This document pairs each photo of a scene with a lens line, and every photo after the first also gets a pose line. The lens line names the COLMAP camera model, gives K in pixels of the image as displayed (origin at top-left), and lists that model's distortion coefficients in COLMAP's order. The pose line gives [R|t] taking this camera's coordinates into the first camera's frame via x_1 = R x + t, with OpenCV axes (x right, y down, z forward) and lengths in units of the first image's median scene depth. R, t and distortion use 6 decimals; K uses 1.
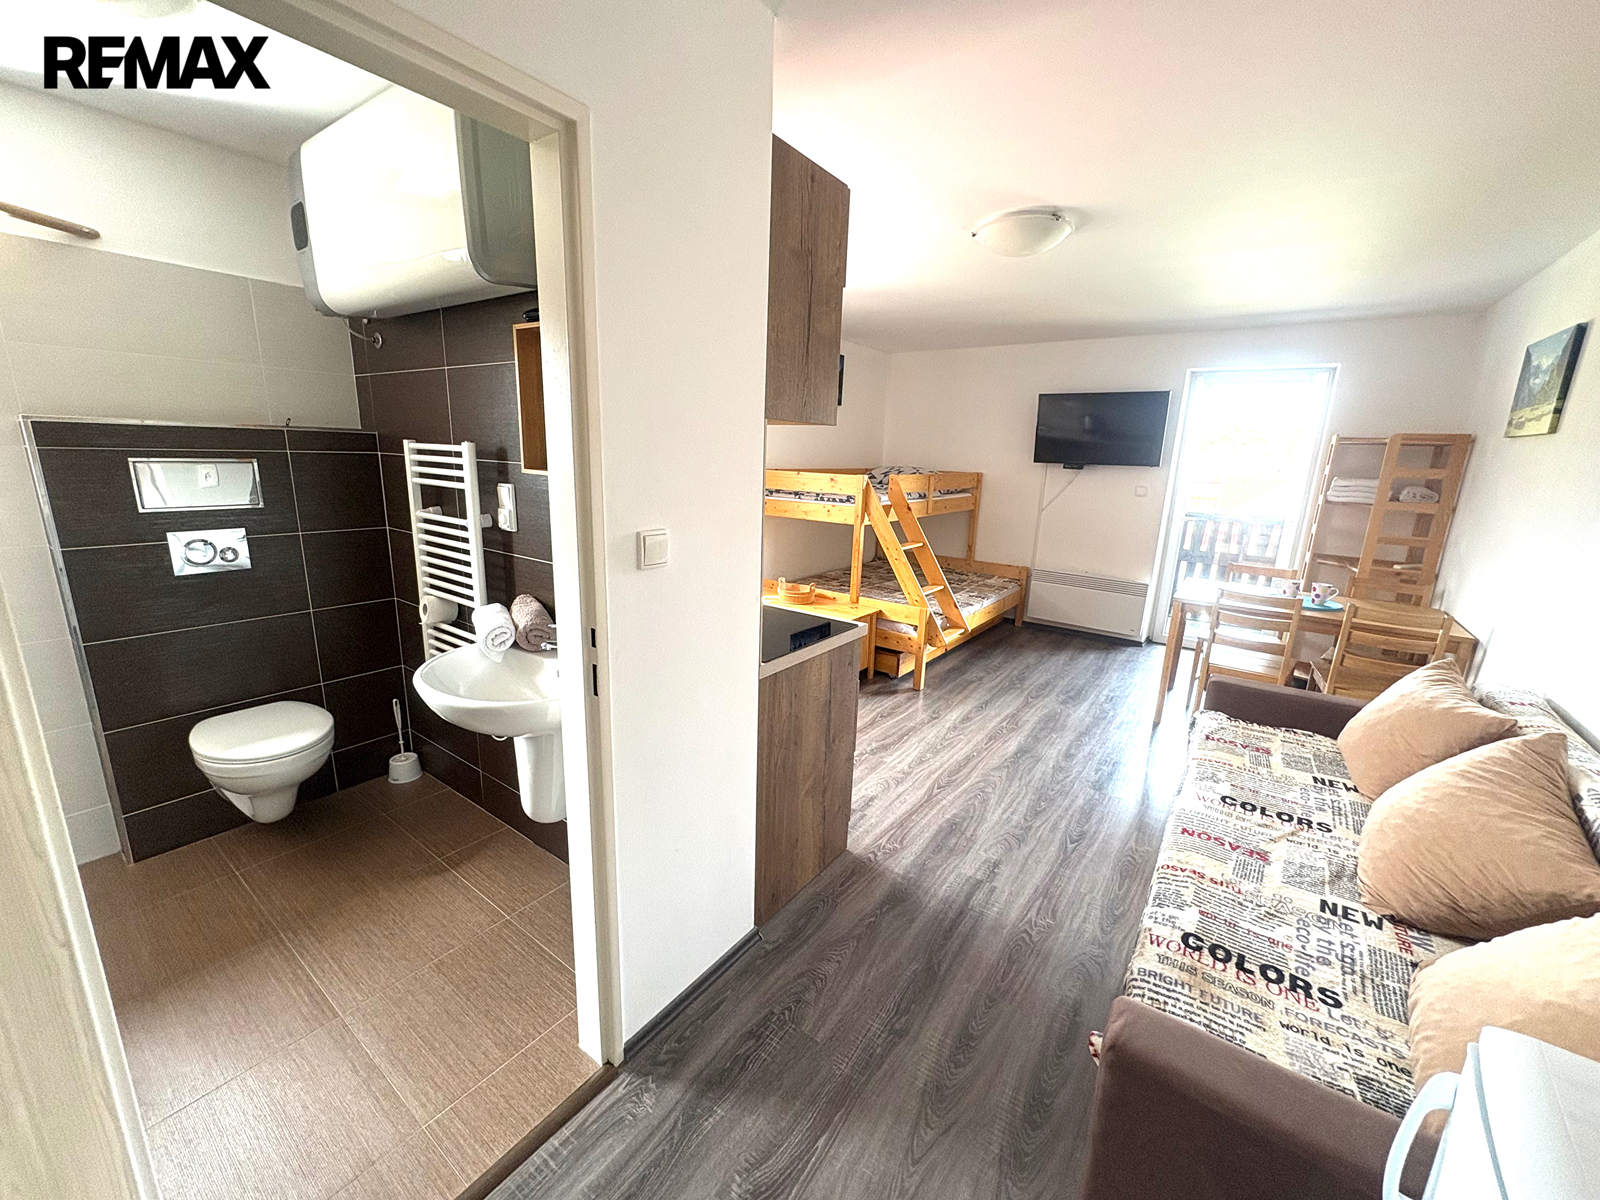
lens RADIAL K [[637.2, 0, 798.8], [0, 637.2, 601.0], [0, 0, 1]] dist [-0.000503, -0.000012]
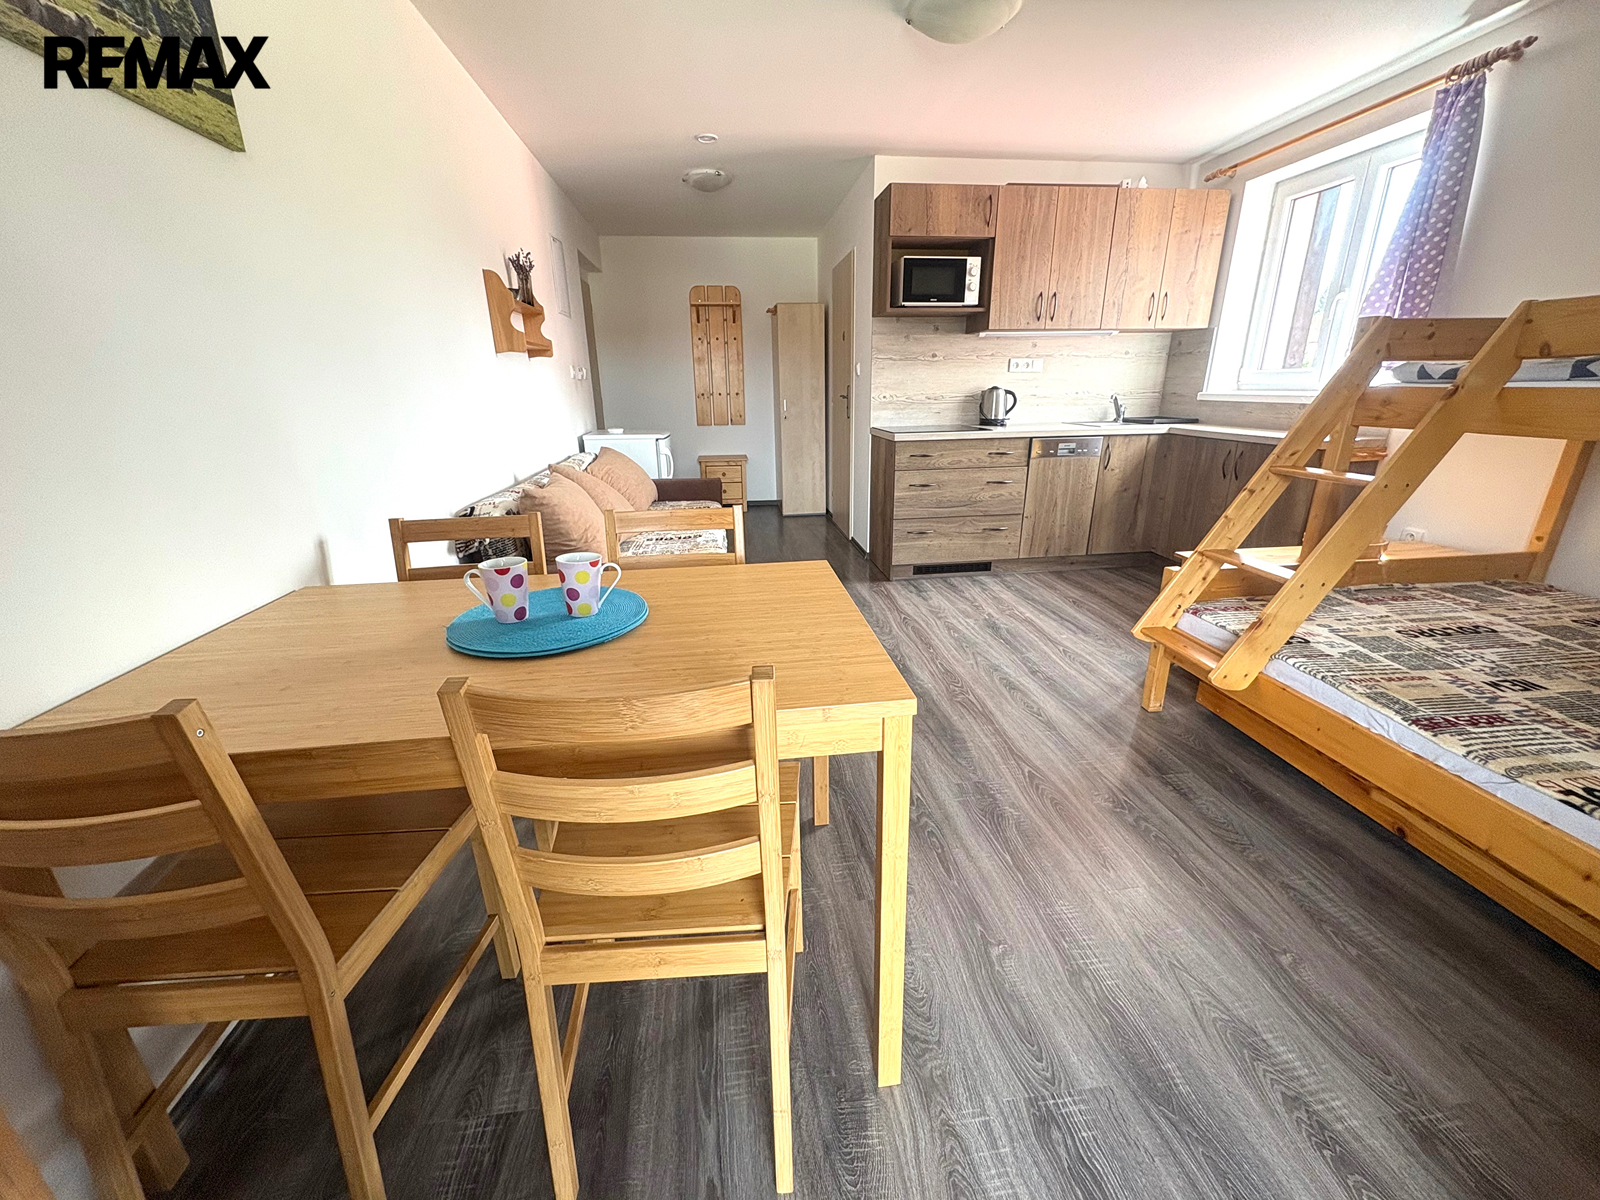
lens RADIAL K [[637.2, 0, 799.9], [0, 637.2, 600.6], [0, 0, 1]] dist [-0.000503, -0.000012]
pose [[-0.730492, 0.199222, -0.653217, 1.049235], [-0.165068, 0.876634, 0.451957, -0.209628], [0.662672, 0.437976, -0.607489, 1.483092]]
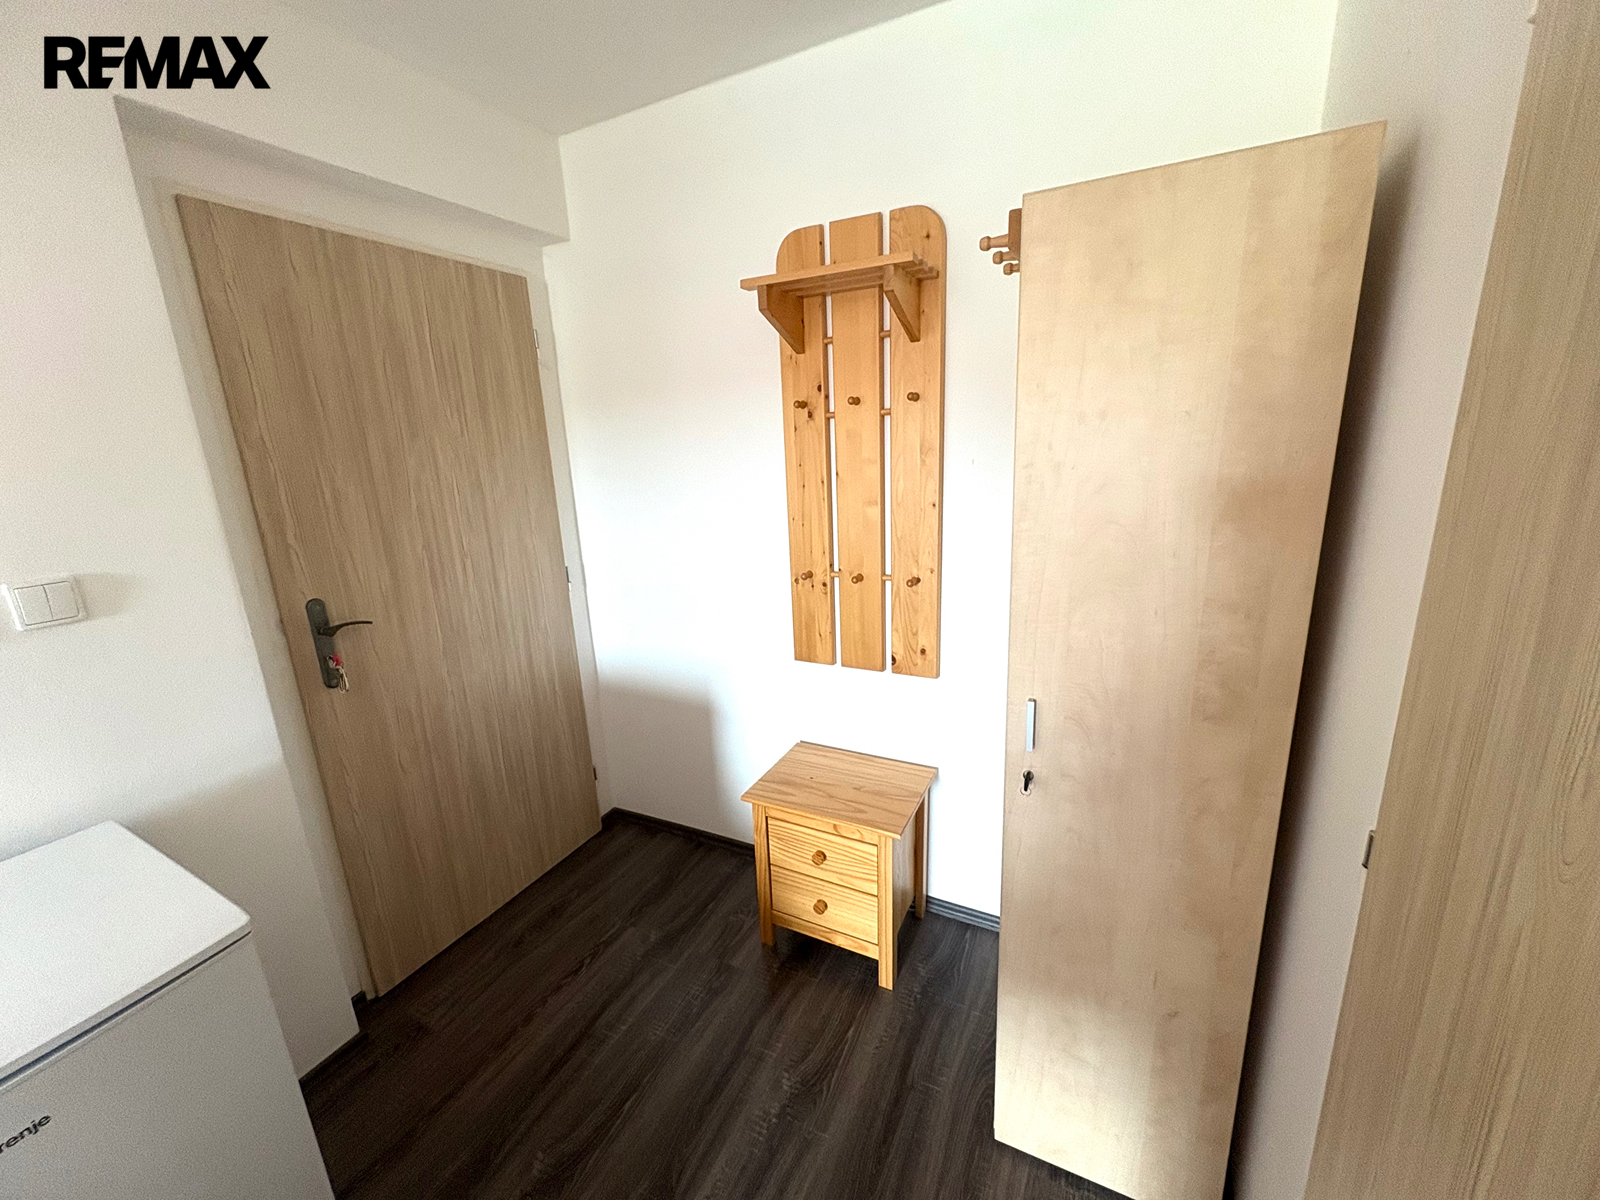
lens RADIAL K [[637.2, 0, 796.1], [0, 637.2, 595.0], [0, 0, 1]] dist [-0.000503, -0.000012]
pose [[-0.988403, 0.046060, -0.144701, -0.056705], [-0.025157, 0.890058, 0.455153, -0.090390], [0.149756, 0.453515, -0.878577, 0.346973]]
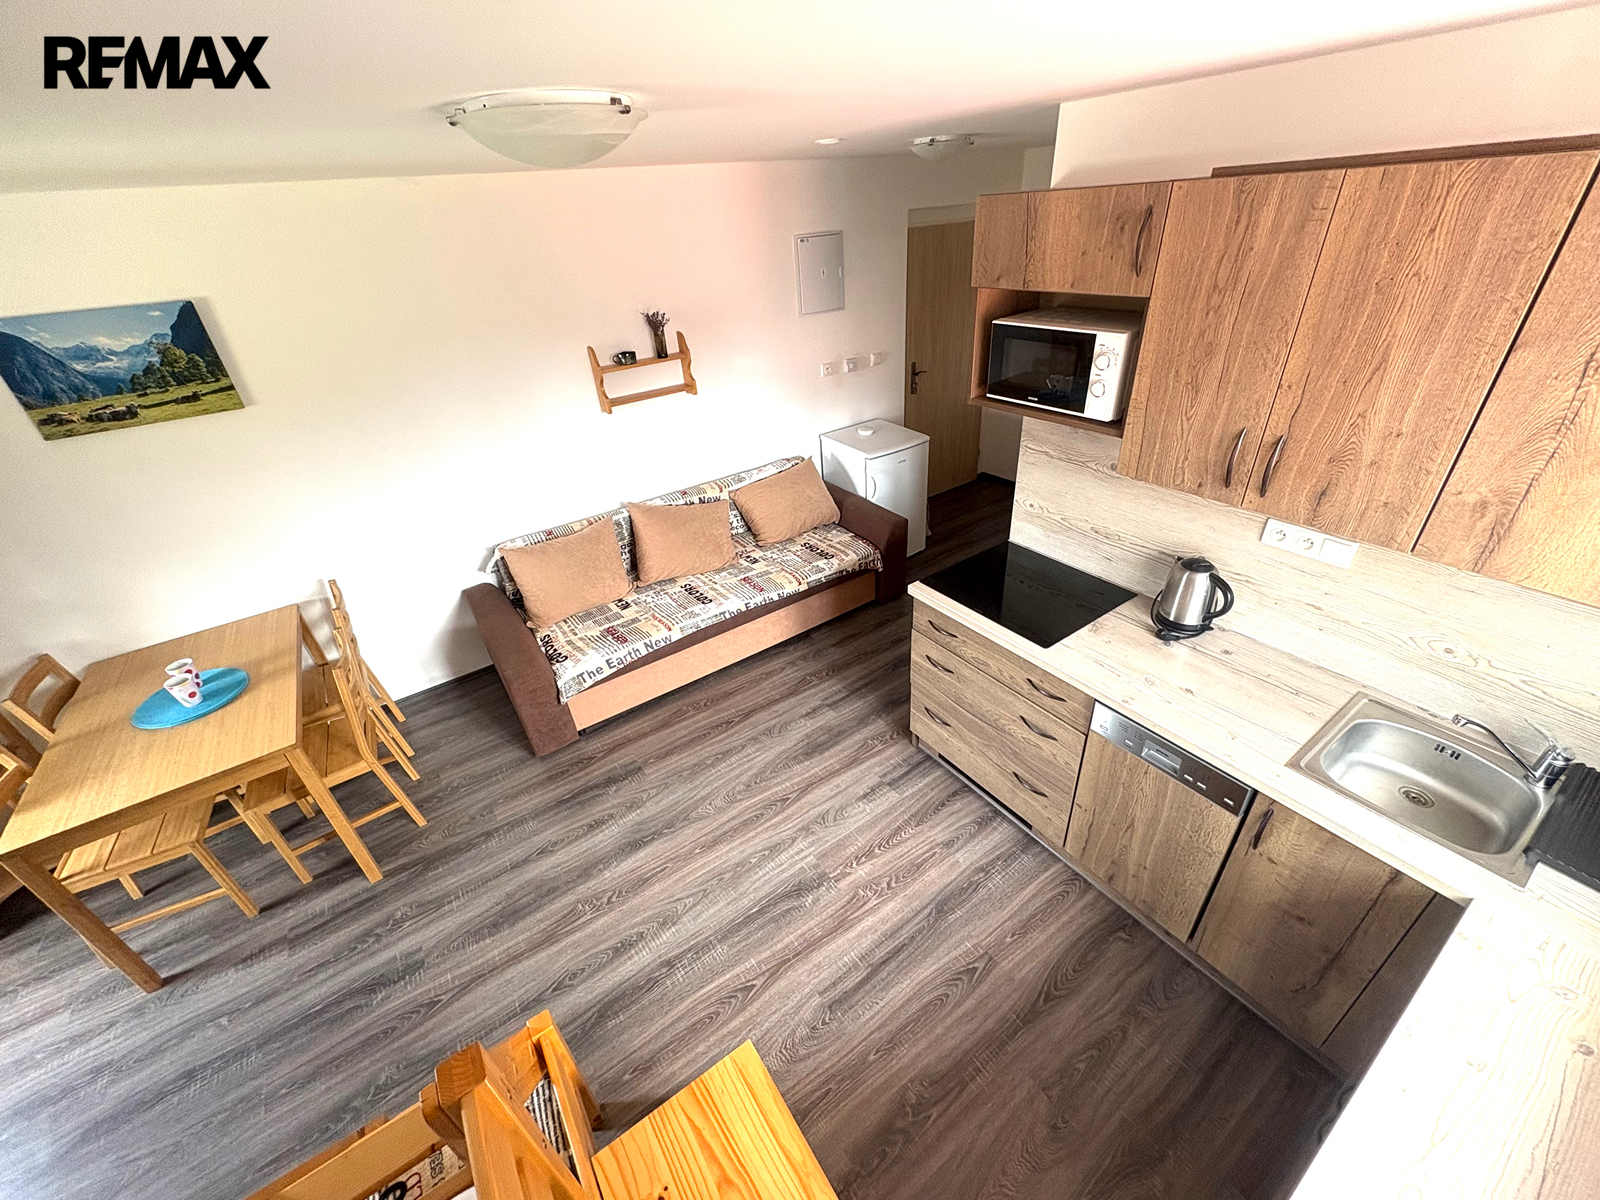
lens RADIAL K [[637.2, 0, 799.0], [0, 637.2, 601.1], [0, 0, 1]] dist [-0.000503, -0.000012]
pose [[-0.941404, -0.150143, 0.302020, -0.039648], [0.113450, 0.702316, 0.702767, -0.560953], [-0.317629, 0.695852, -0.644129, 1.338599]]
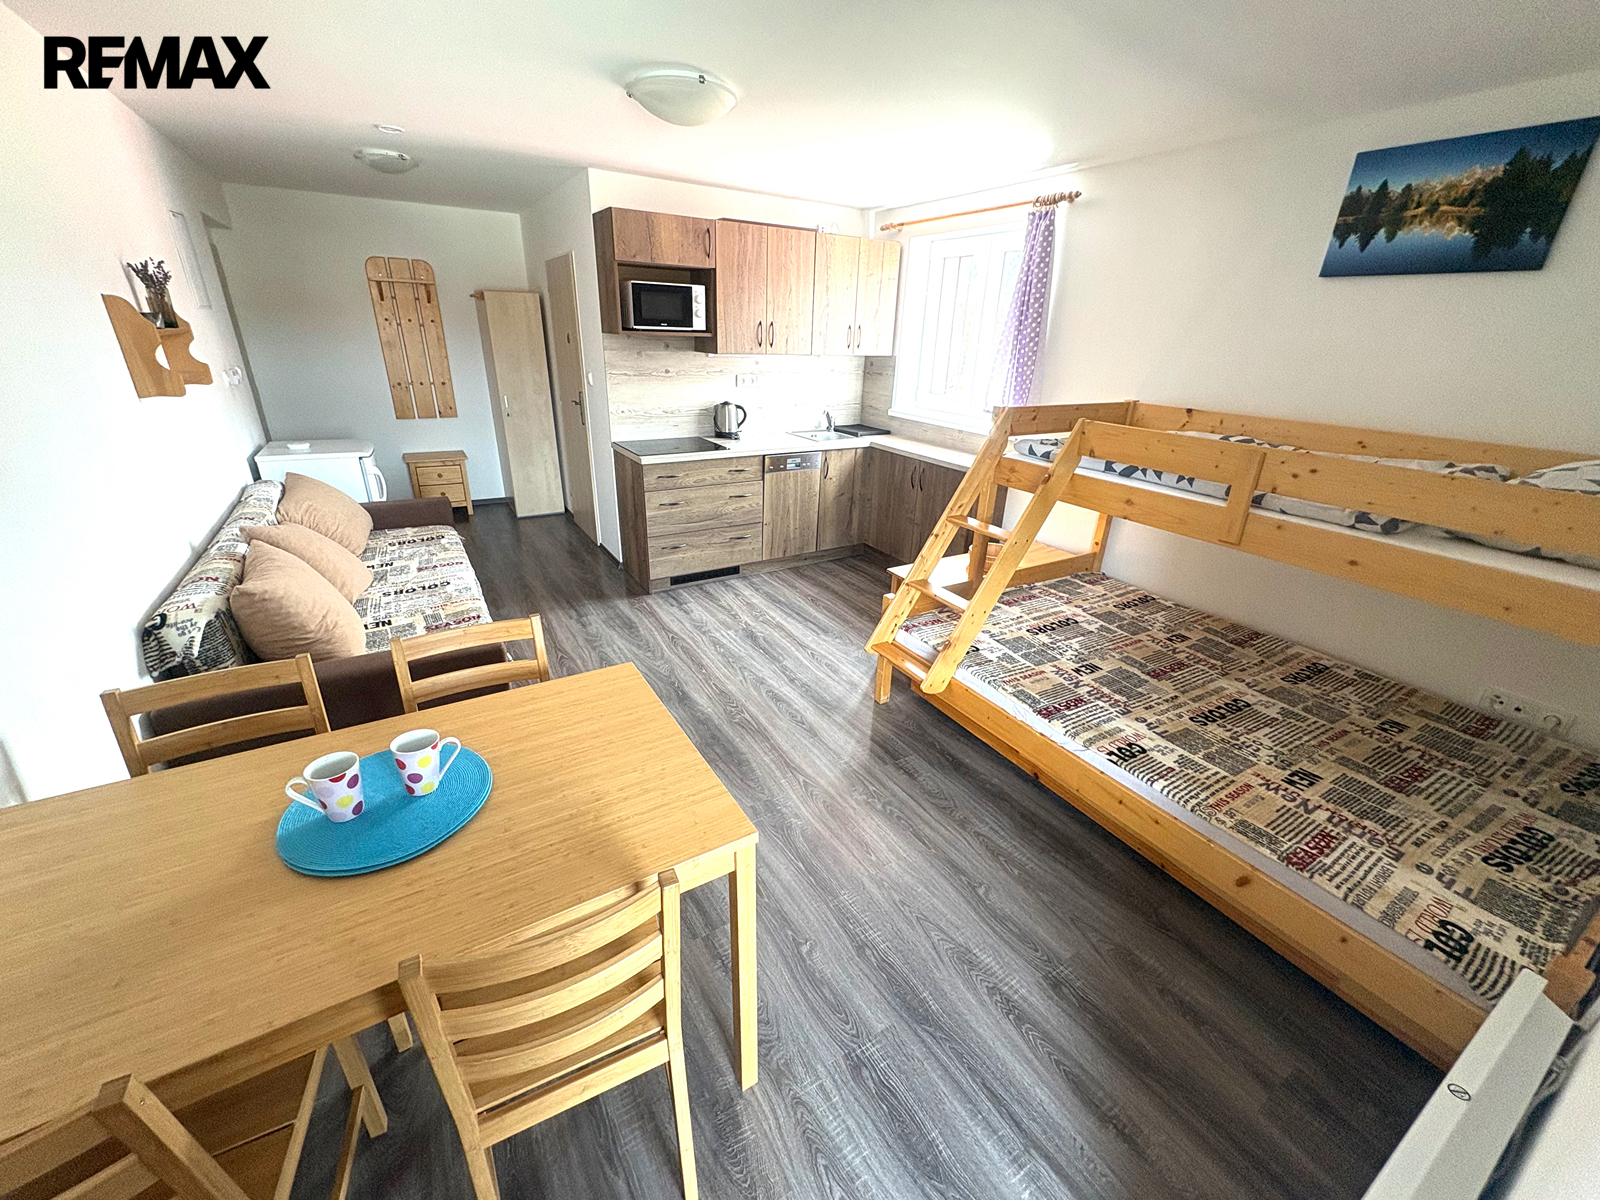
lens RADIAL K [[637.2, 0, 799.6], [0, 637.2, 600.2], [0, 0, 1]] dist [-0.000503, -0.000012]
pose [[-0.385967, 0.320402, -0.865085, 1.114274], [-0.255402, 0.863981, 0.433943, -0.348131], [0.886453, 0.388432, -0.251637, 1.428698]]
